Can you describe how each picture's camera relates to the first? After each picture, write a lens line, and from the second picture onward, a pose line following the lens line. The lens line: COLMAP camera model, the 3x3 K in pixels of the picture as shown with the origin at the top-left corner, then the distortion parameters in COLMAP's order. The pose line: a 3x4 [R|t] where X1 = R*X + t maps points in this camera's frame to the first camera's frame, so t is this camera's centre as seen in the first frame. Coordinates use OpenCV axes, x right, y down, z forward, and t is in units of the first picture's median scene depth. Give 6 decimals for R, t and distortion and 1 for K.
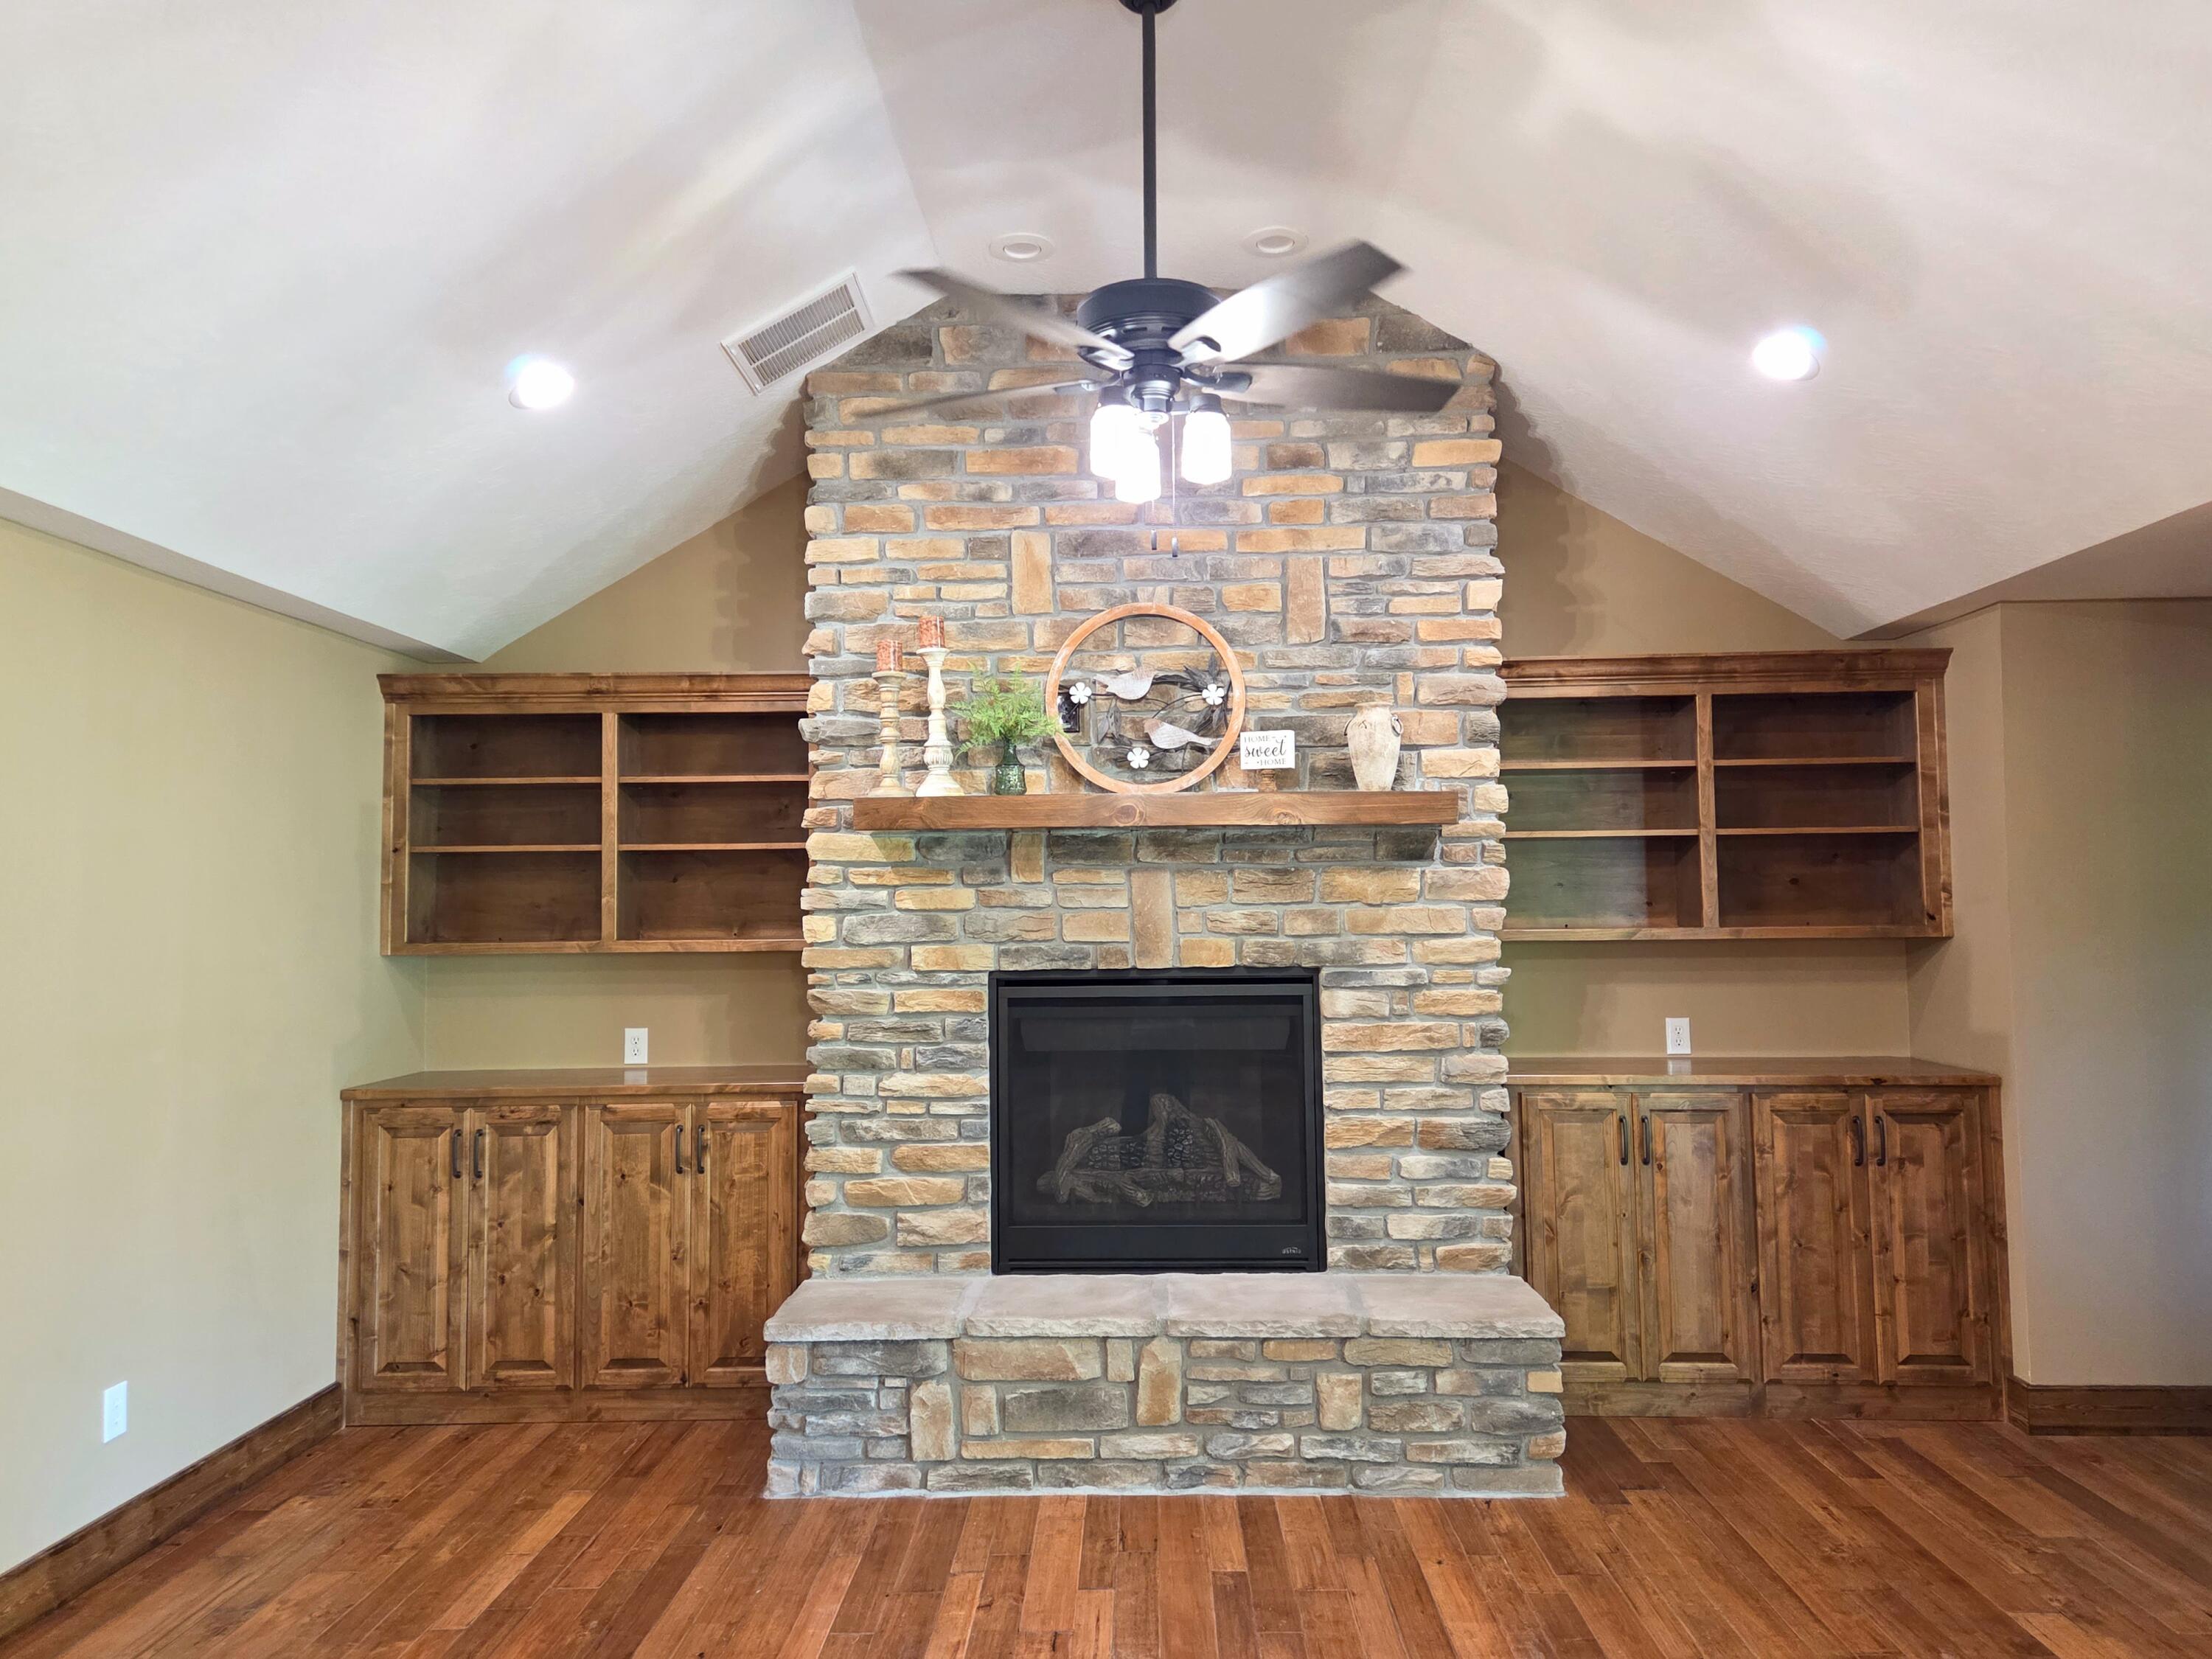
lens RADIAL K [[1564.3, 0, 1106.1], [0, 1564.3, 827.0], [0, 0, 1]] dist [0.090689, -0.076401]
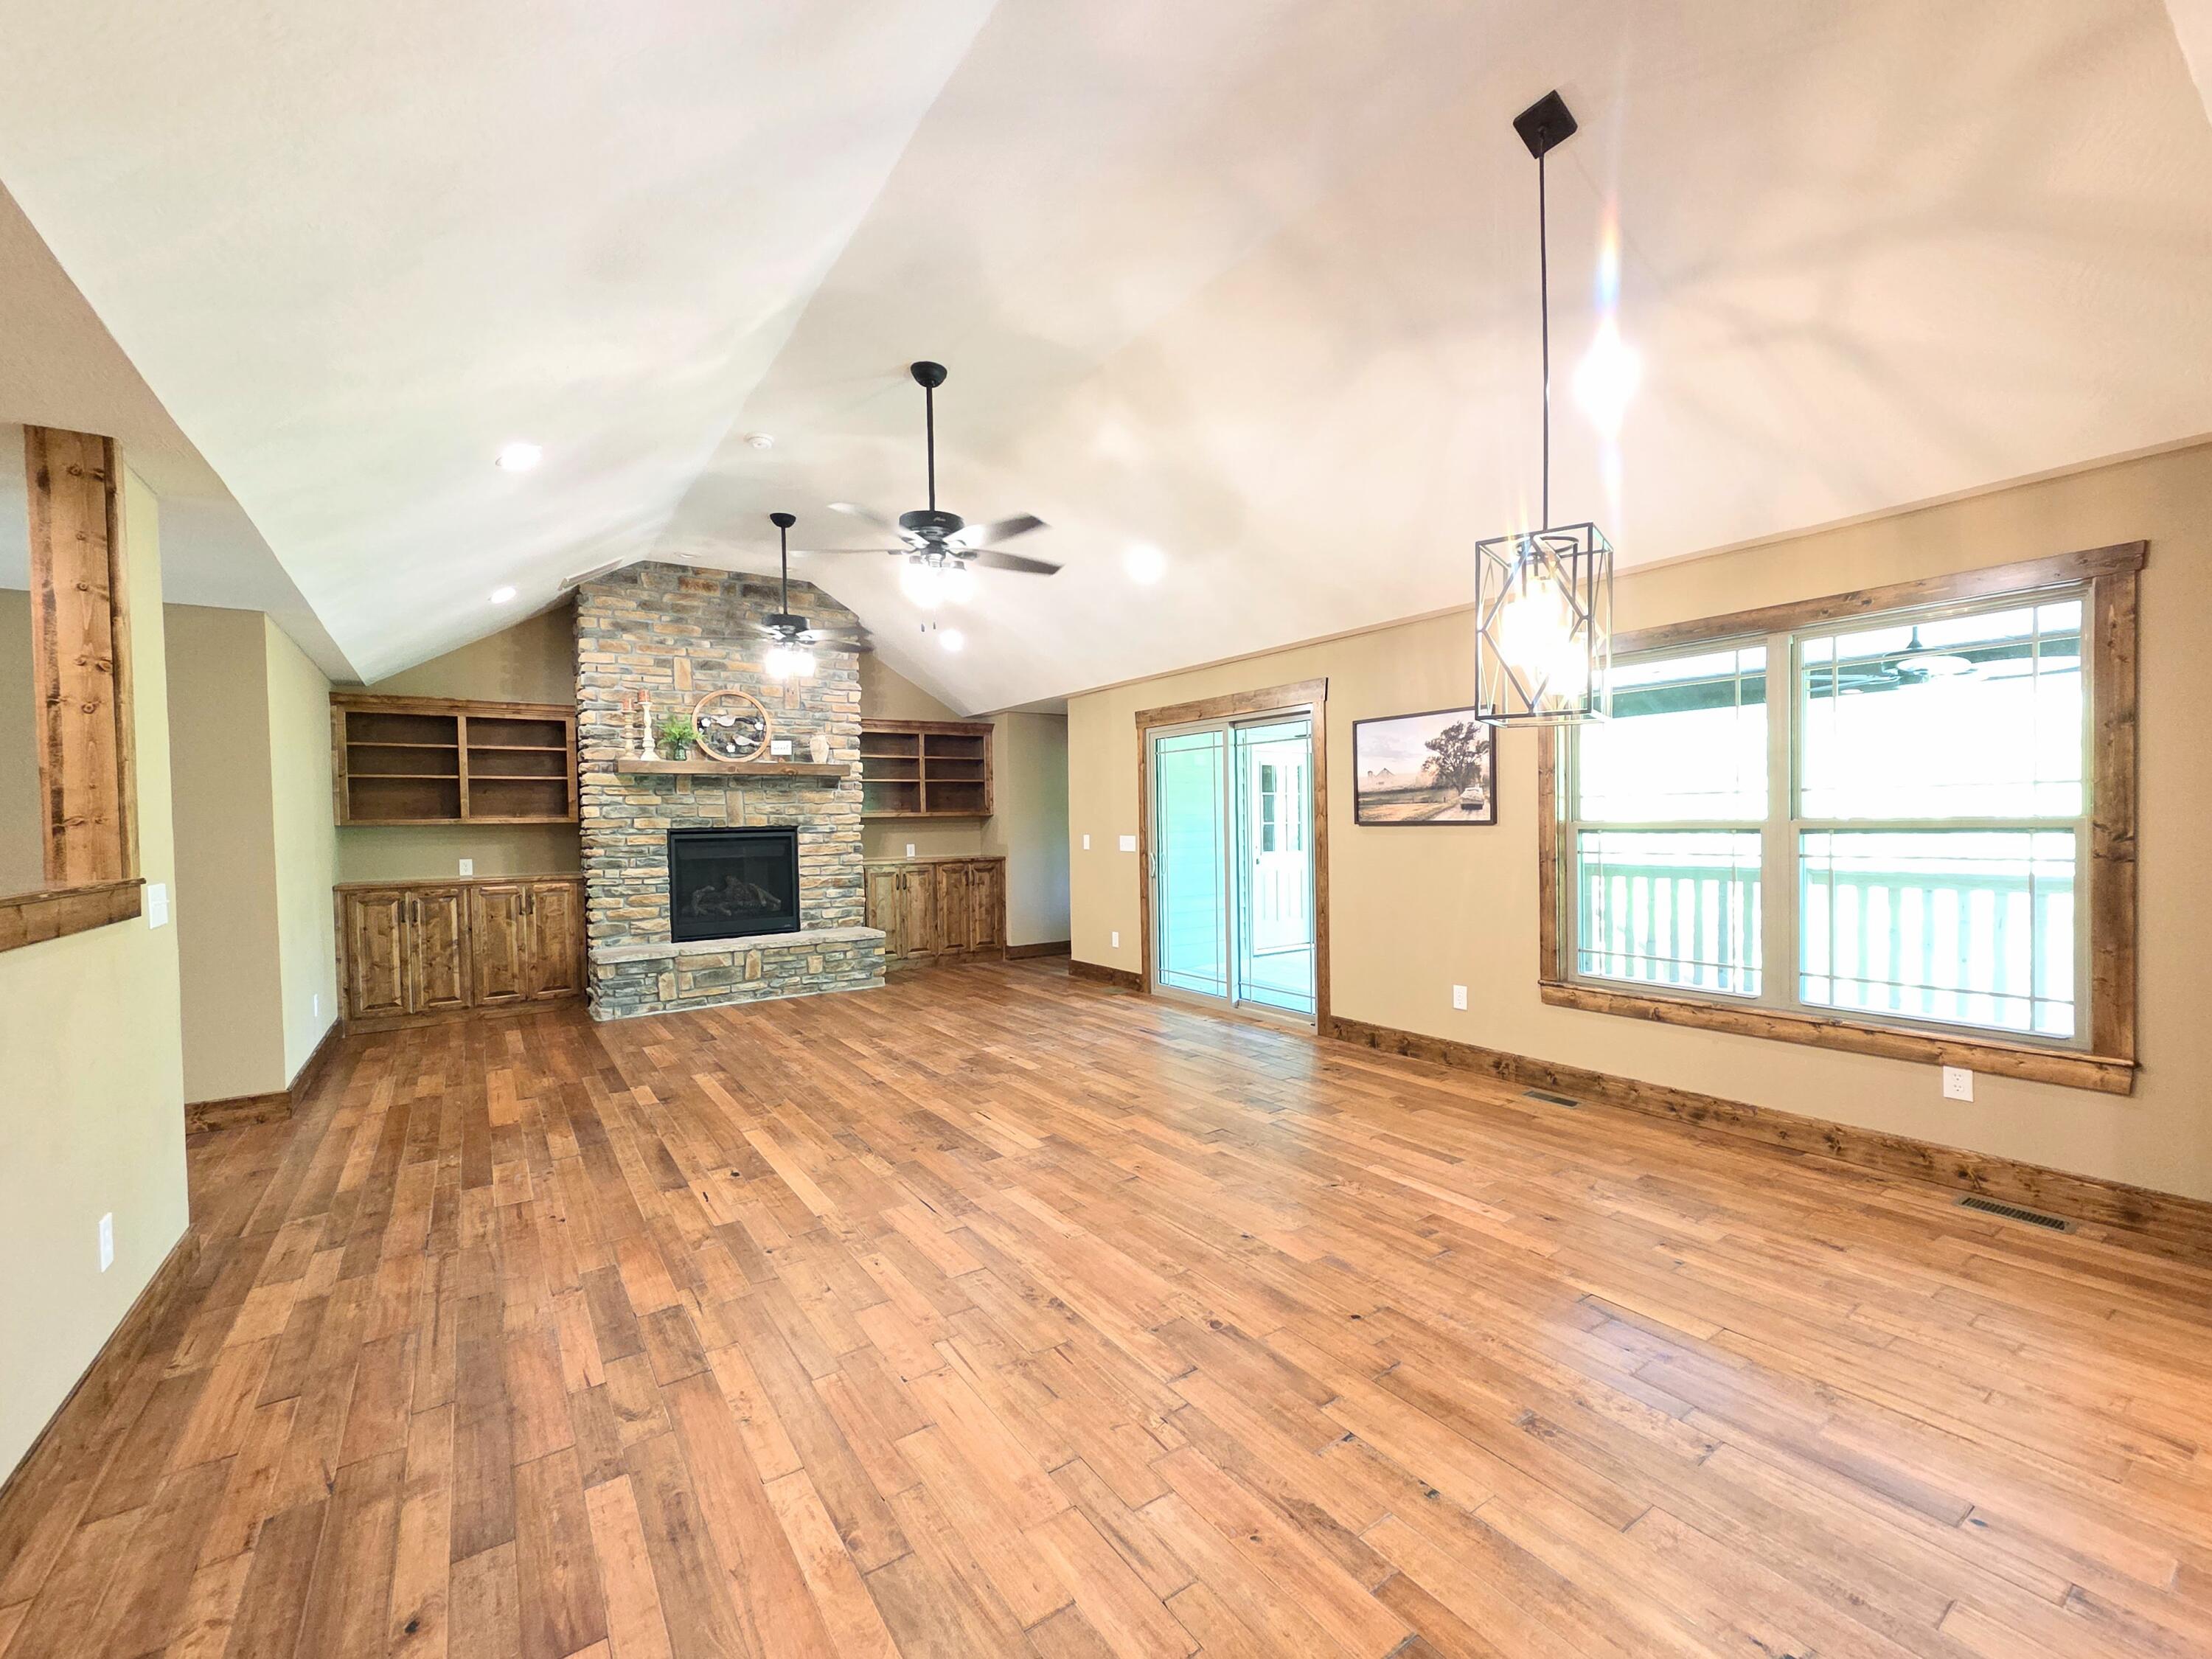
lens RADIAL K [[952.3, 0, 1127.3], [0, 952.3, 838.4], [0, 0, 1]] dist [-0.001960, -0.000354]
pose [[0.805574, -0.014097, 0.592327, -0.394104], [-0.022026, 0.998313, 0.053714, 0.007084], [-0.592086, -0.056317, 0.803905, -0.713826]]
